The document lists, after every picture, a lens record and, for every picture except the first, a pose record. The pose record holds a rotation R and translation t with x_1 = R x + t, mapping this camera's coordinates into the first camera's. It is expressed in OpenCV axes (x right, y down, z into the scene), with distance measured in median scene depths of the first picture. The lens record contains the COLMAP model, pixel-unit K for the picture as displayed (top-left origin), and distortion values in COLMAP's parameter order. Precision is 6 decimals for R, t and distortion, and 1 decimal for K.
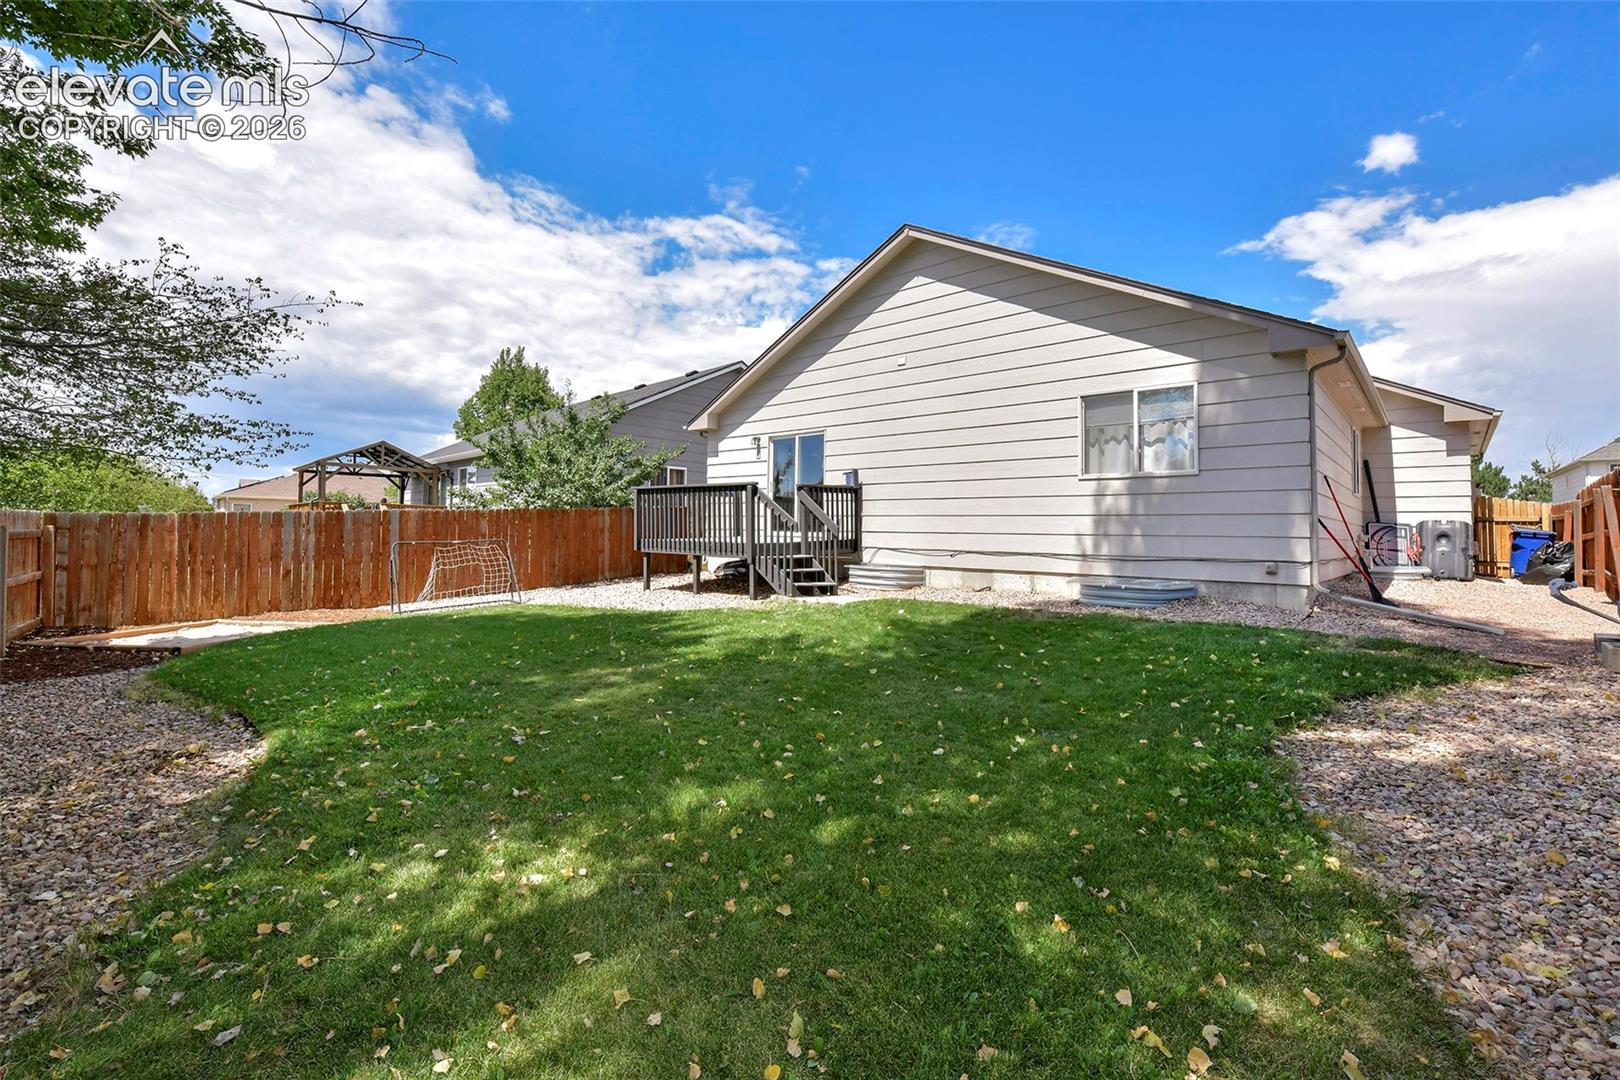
lens RADIAL K [[707.3, 0, 812.5], [0, 707.3, 525.3], [0, 0, 1]] dist [-0.000539, -0.000035]
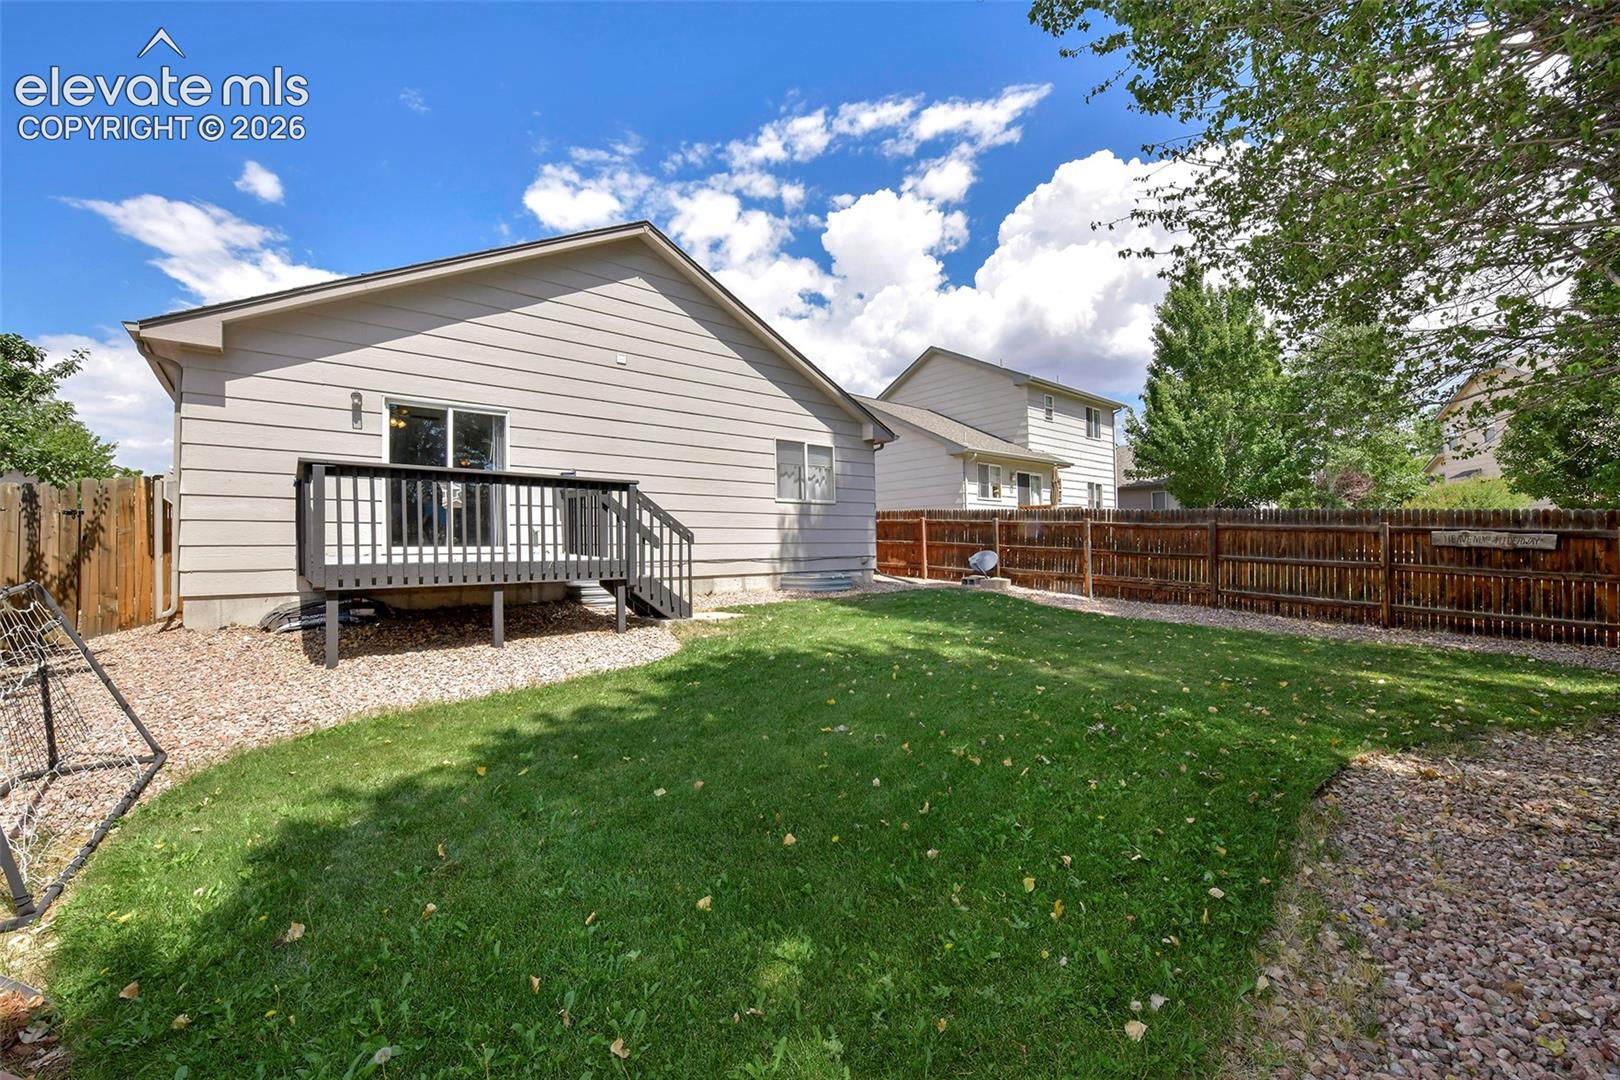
lens RADIAL K [[665.0, 0, 813.9], [0, 665.0, 542.3], [0, 0, 1]] dist [0.001652, 0.000188]
pose [[0.141459, -0.009000, 0.989903, -0.699543], [0.003091, 0.999958, 0.008650, 0.000564], [-0.989939, 0.001836, 0.141481, 0.622650]]
